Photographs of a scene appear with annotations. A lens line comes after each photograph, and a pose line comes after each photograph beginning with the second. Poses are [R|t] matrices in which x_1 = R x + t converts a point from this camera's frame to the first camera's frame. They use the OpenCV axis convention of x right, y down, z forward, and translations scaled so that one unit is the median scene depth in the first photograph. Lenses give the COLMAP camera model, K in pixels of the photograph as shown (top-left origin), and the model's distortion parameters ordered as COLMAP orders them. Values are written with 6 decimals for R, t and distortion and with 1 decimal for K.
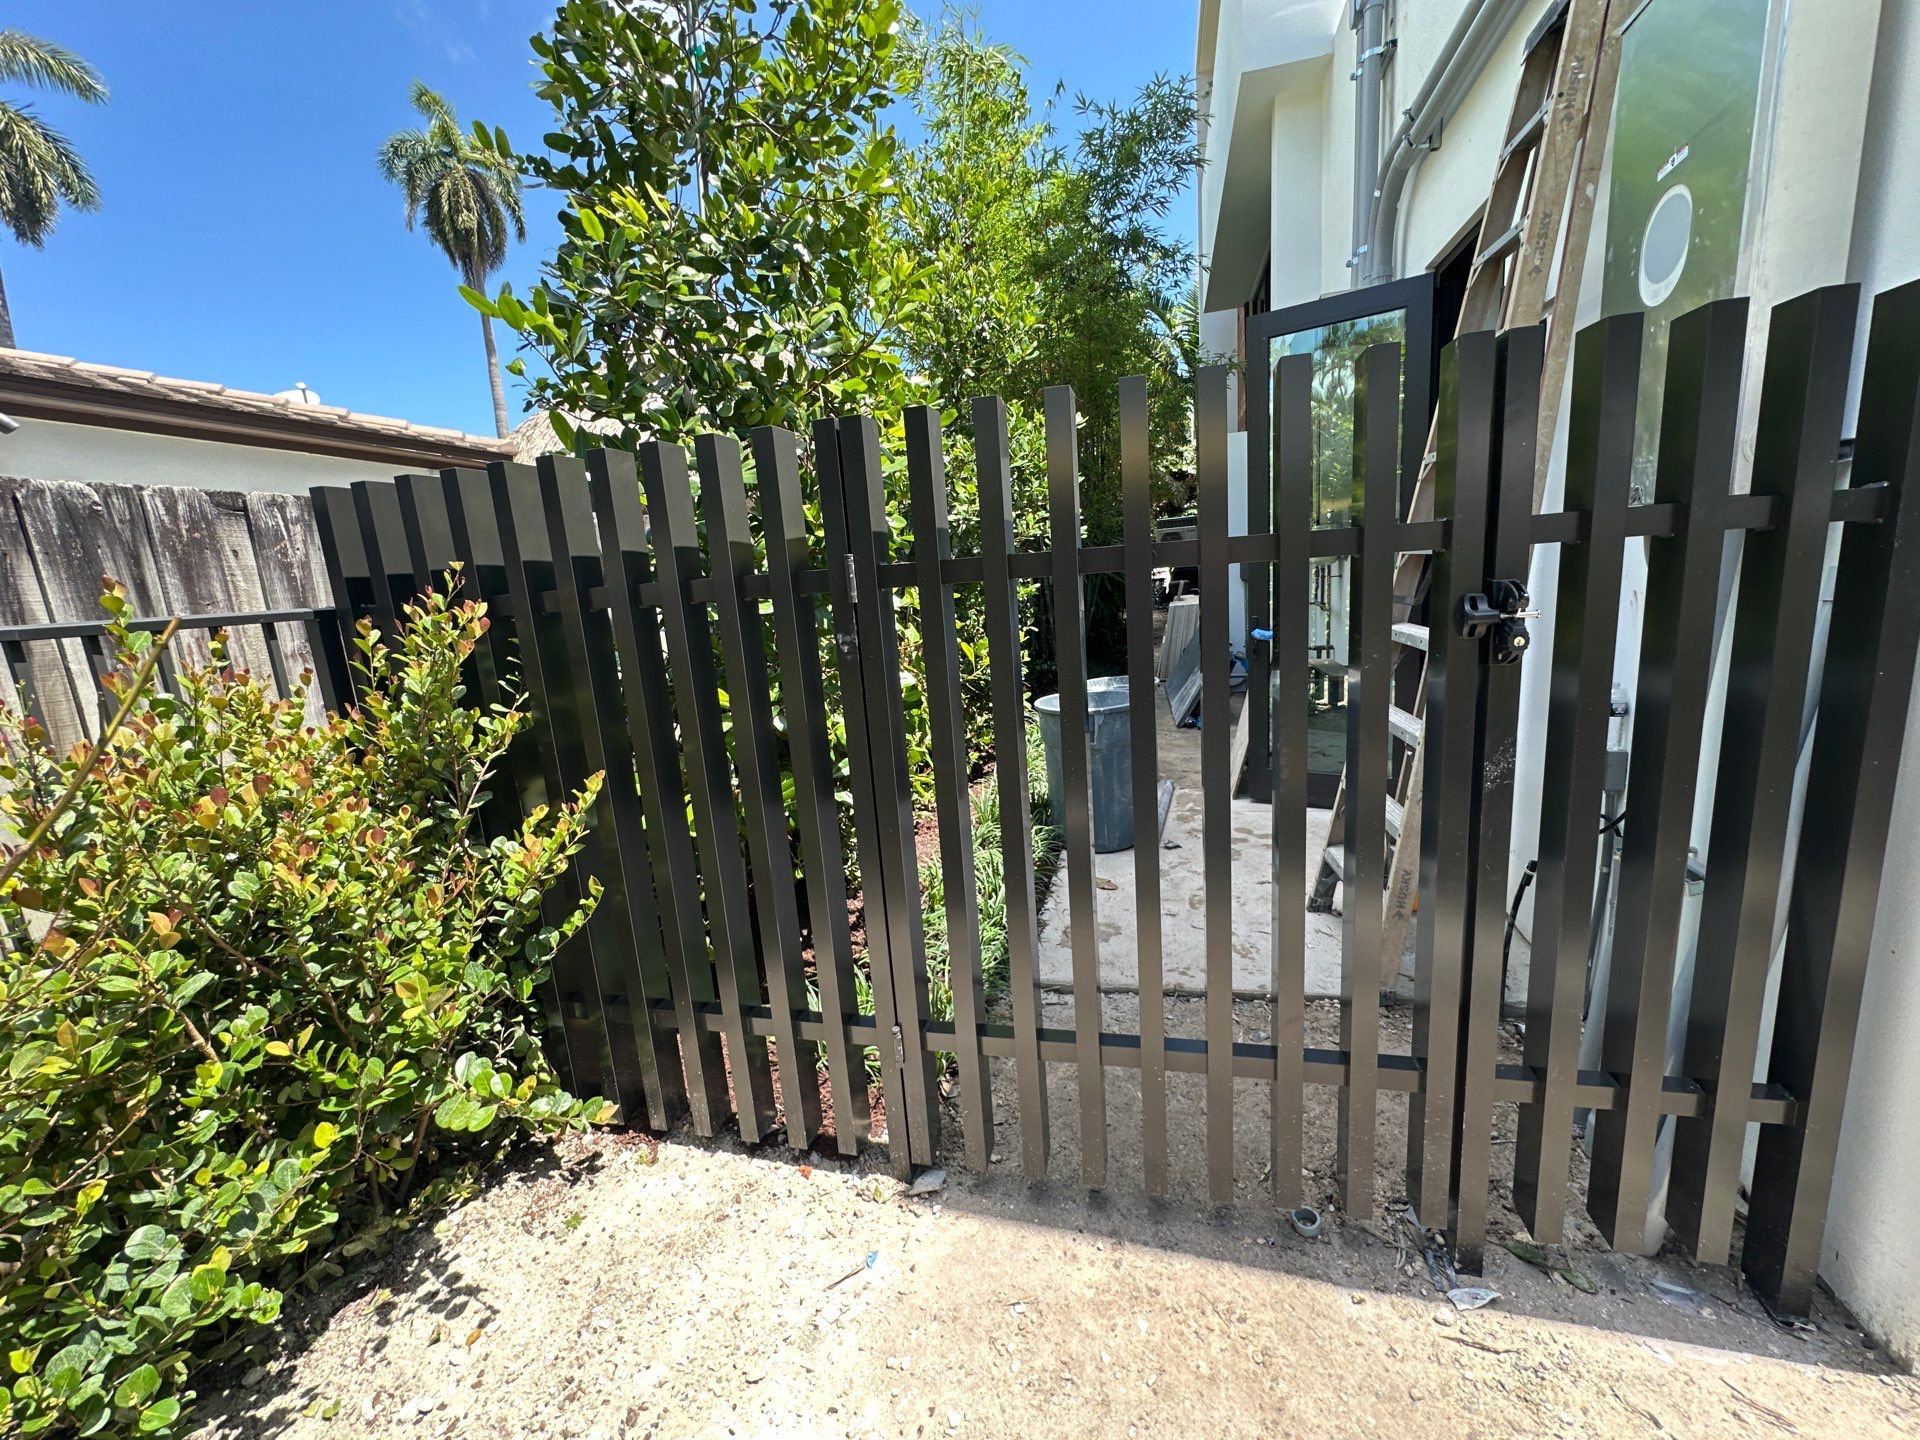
lens RADIAL K [[771.2, 0, 960.0], [0, 771.2, 720.0], [0, 0, 1]] dist [0.000113, 0.000257]
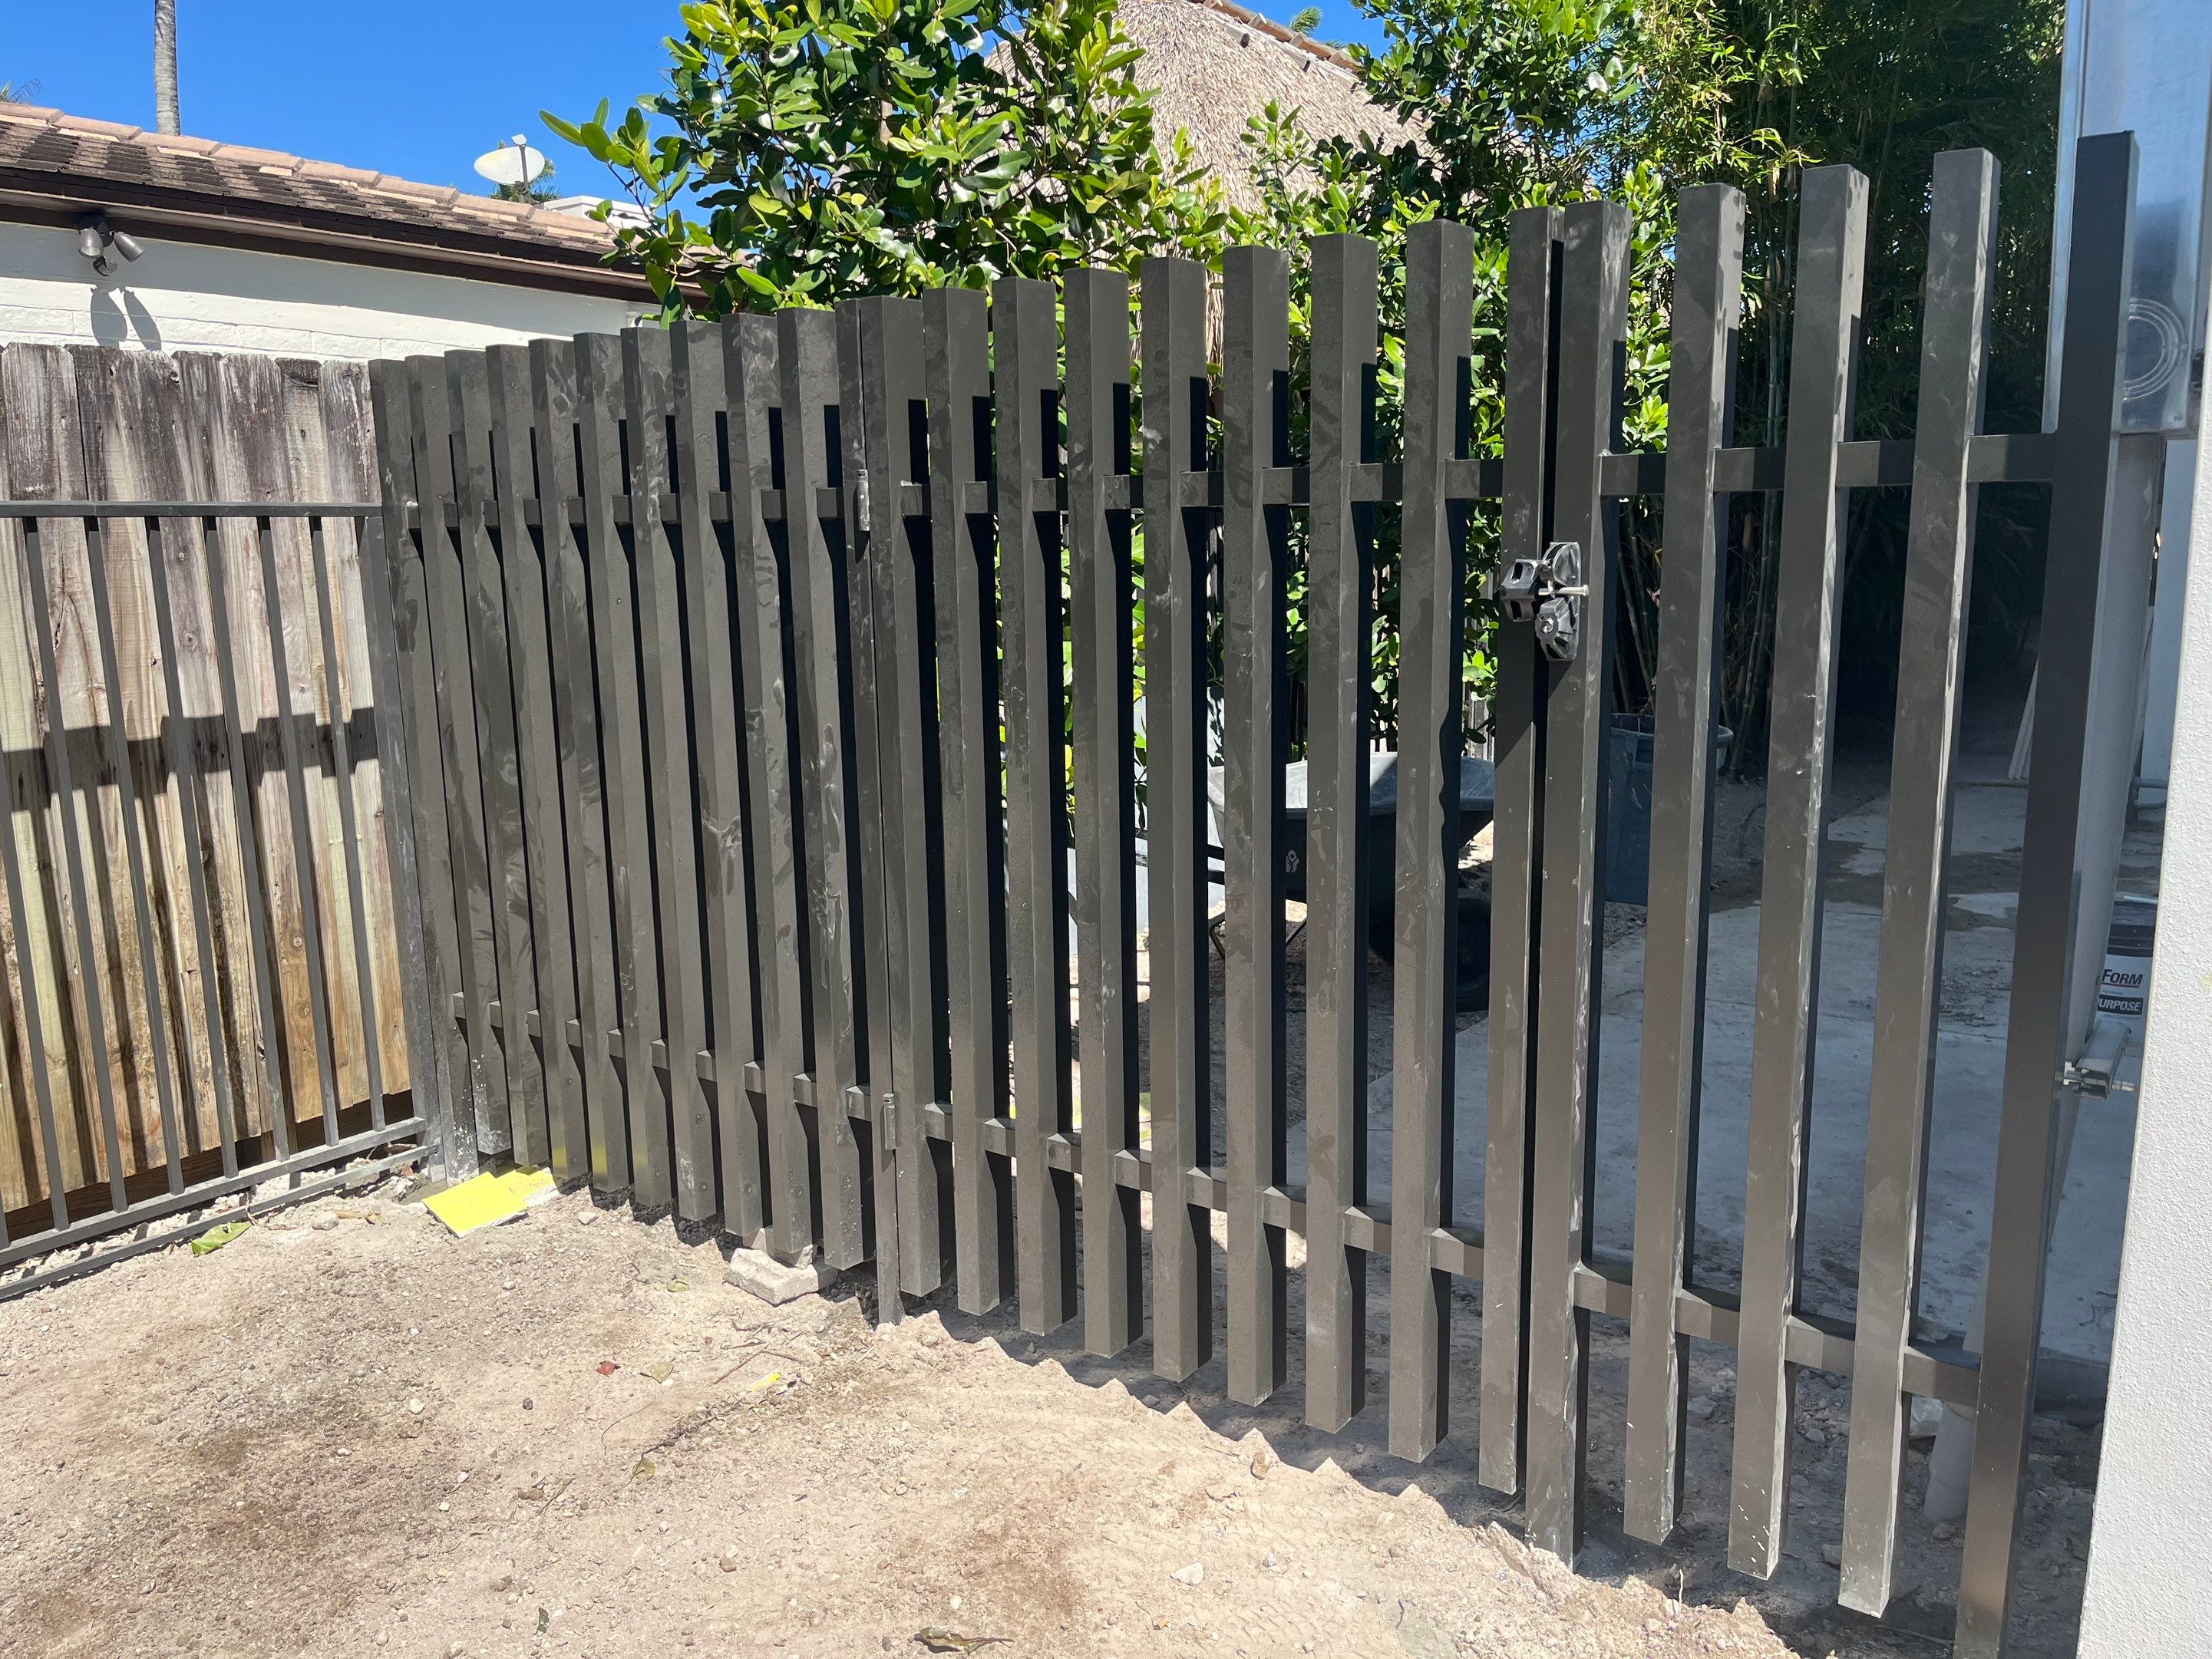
lens RADIAL K [[1679.4, 0, 1106.0], [0, 1679.4, 829.5], [0, 0, 1]] dist [-0.000405, -0.001693]
pose [[0.930881, 0.123770, -0.343718, 0.616359], [-0.120668, 0.992225, 0.030491, 0.055366], [0.344819, 0.013092, 0.938578, -0.449258]]
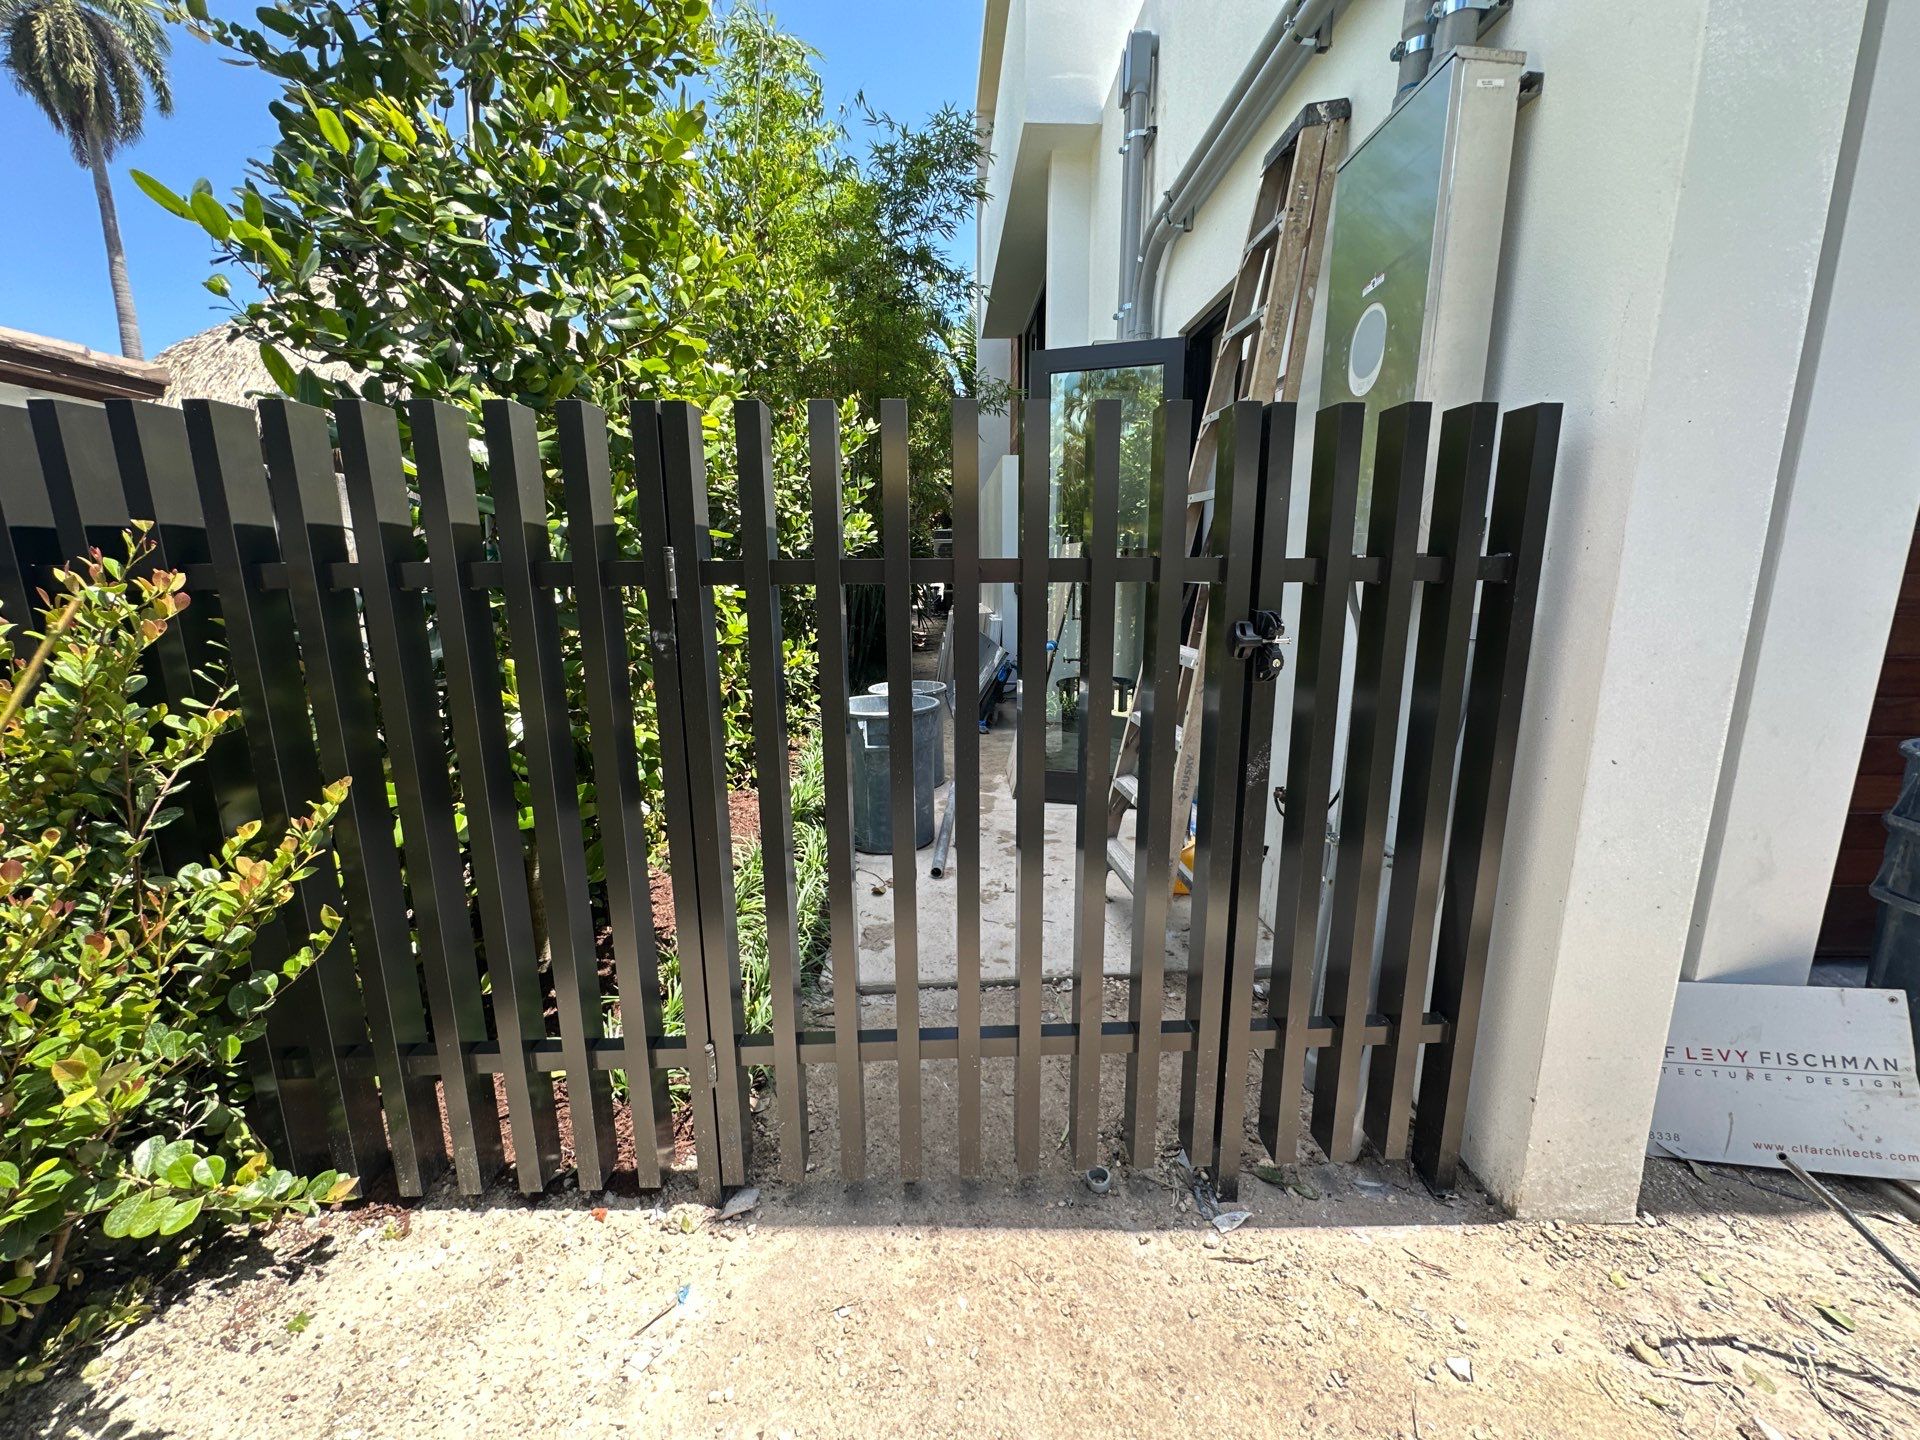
lens RADIAL K [[770.4, 0, 960.0], [0, 770.4, 720.0], [0, 0, 1]] dist [0.000799, 0.000267]
pose [[0.957139, 0.009854, 0.289461, -0.062278], [-0.008986, 0.999950, -0.004327, -0.002576], [-0.289489, 0.001540, 0.957180, -0.002677]]
